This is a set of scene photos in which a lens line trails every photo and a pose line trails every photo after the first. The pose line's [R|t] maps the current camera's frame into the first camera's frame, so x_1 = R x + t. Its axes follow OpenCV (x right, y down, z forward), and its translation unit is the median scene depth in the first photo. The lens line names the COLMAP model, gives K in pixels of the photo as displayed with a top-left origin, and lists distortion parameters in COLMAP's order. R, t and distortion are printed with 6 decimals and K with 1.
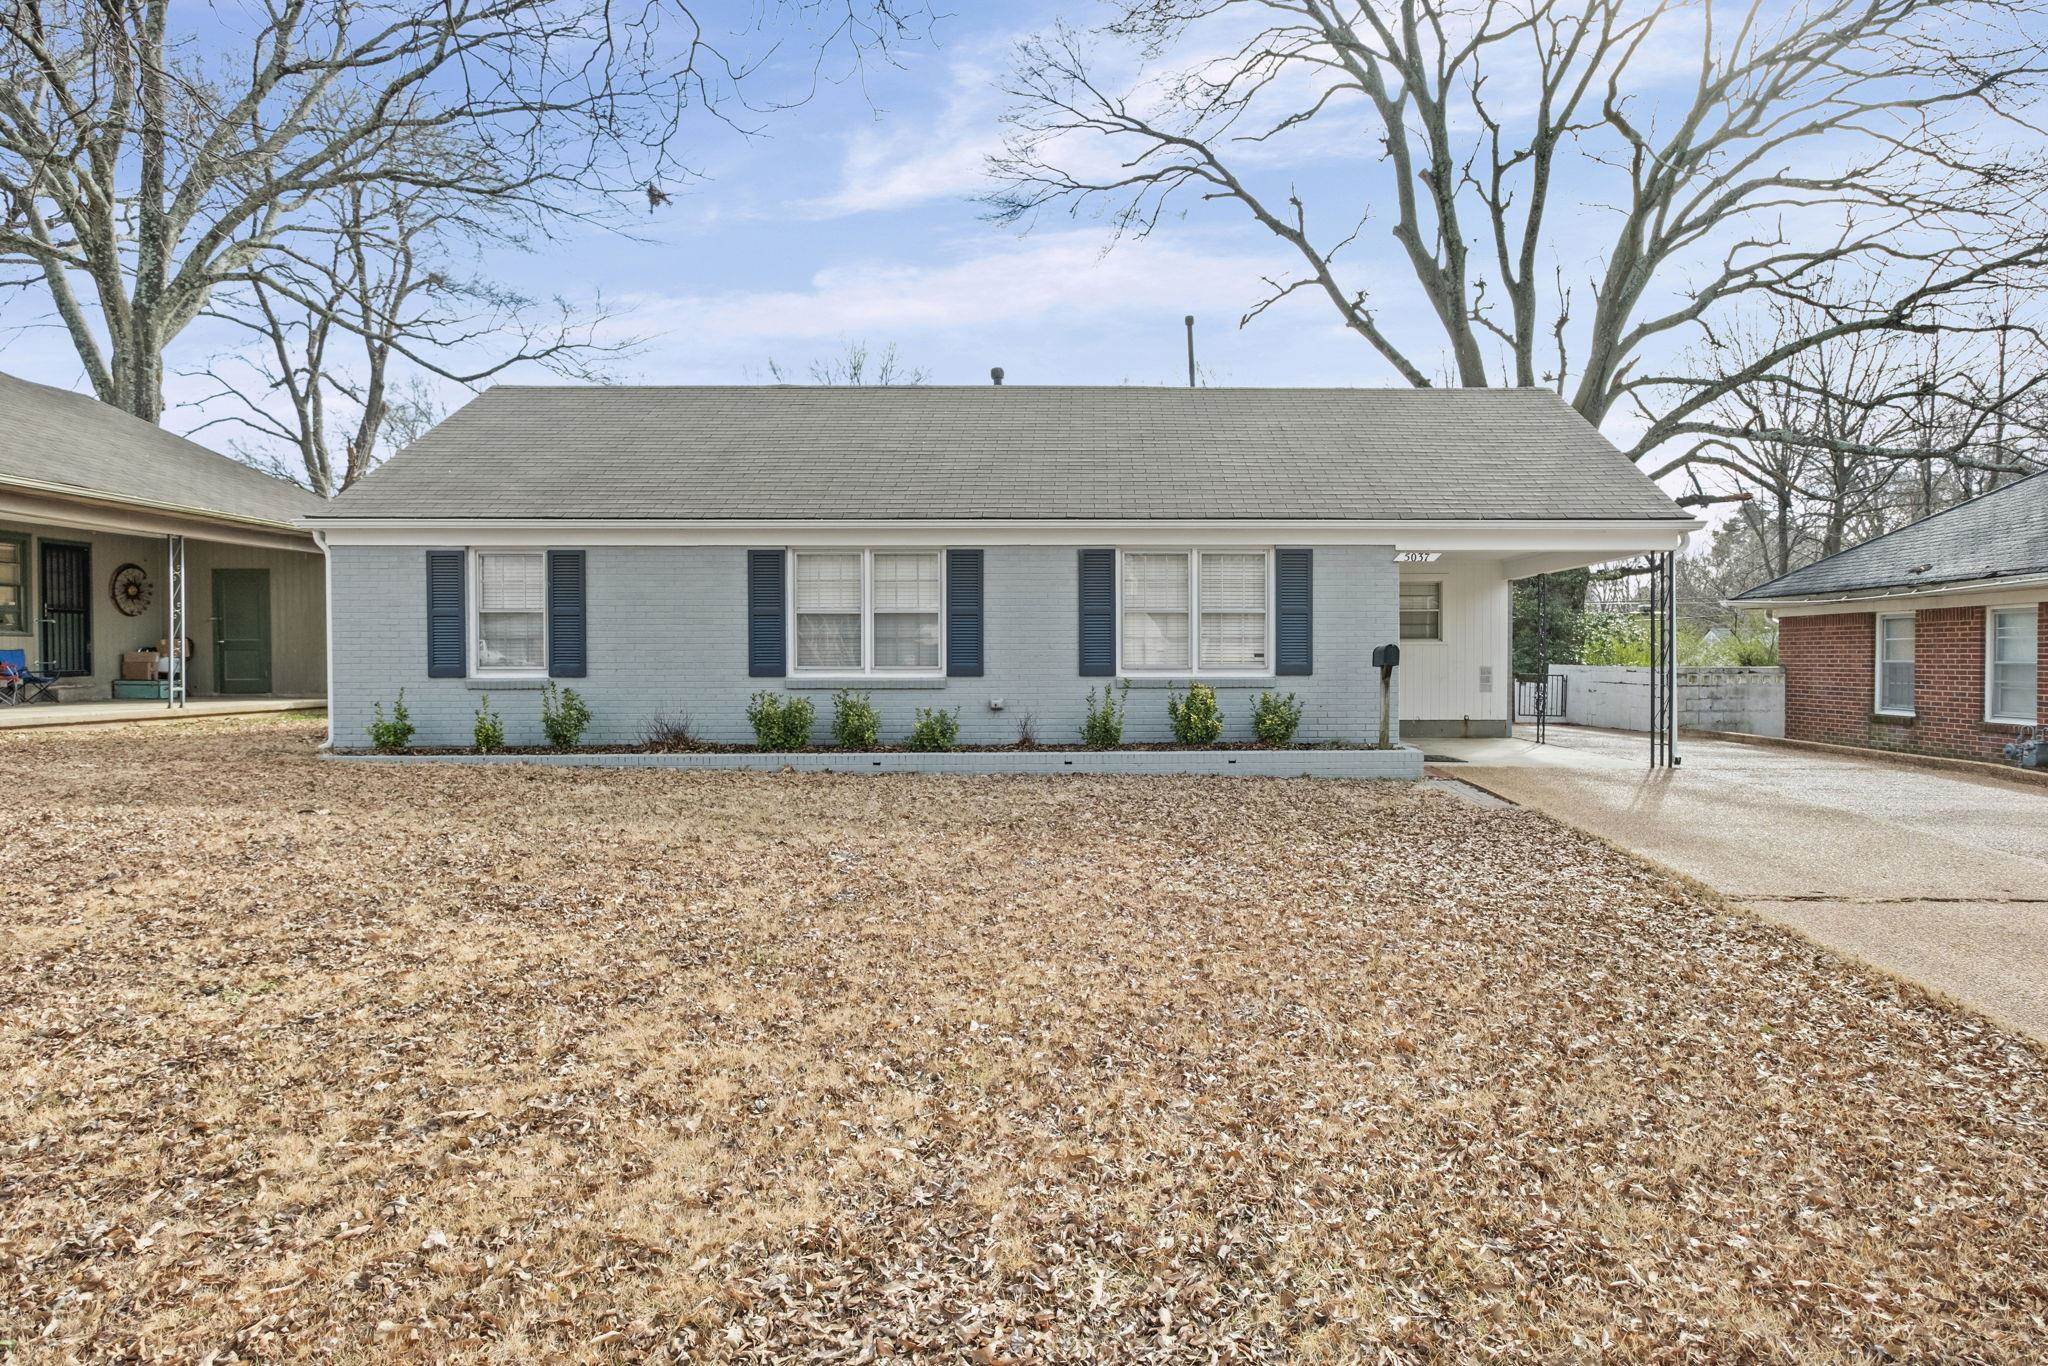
lens RADIAL K [[1188.7, 0, 1031.2], [0, 1188.7, 674.5], [0, 0, 1]] dist [-0.006864, -0.000878]
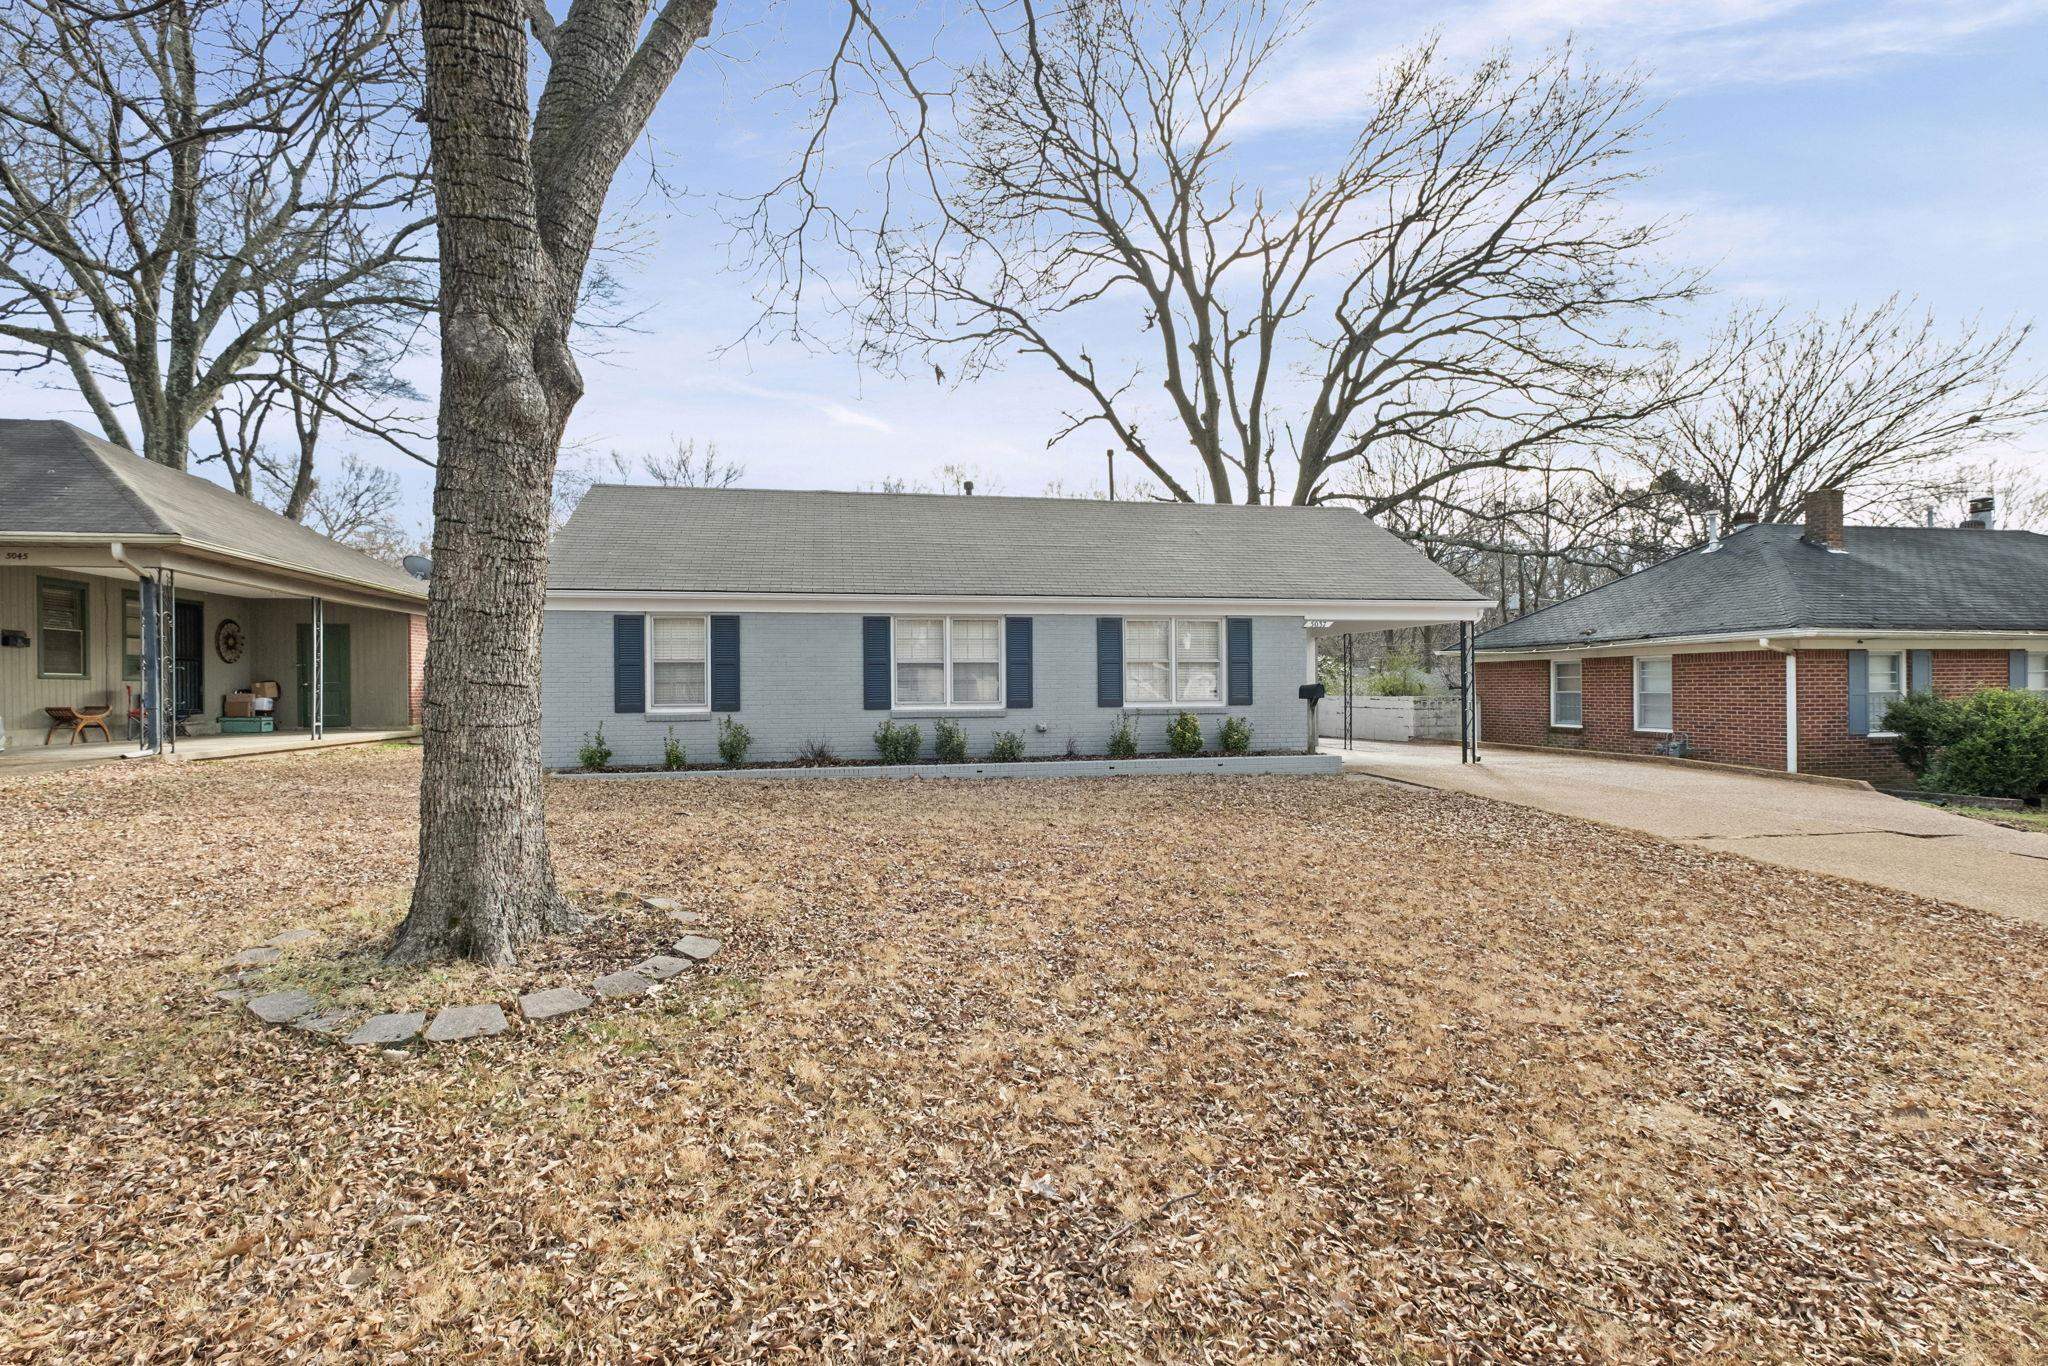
lens RADIAL K [[898.0, 0, 1019.2], [0, 898.0, 690.2], [0, 0, 1]] dist [0.006012, -0.006448]
pose [[0.986192, -0.006460, 0.165477, -0.184958], [0.008978, 0.999855, -0.014473, -0.003107], [-0.165360, 0.015759, 0.986107, -0.034067]]
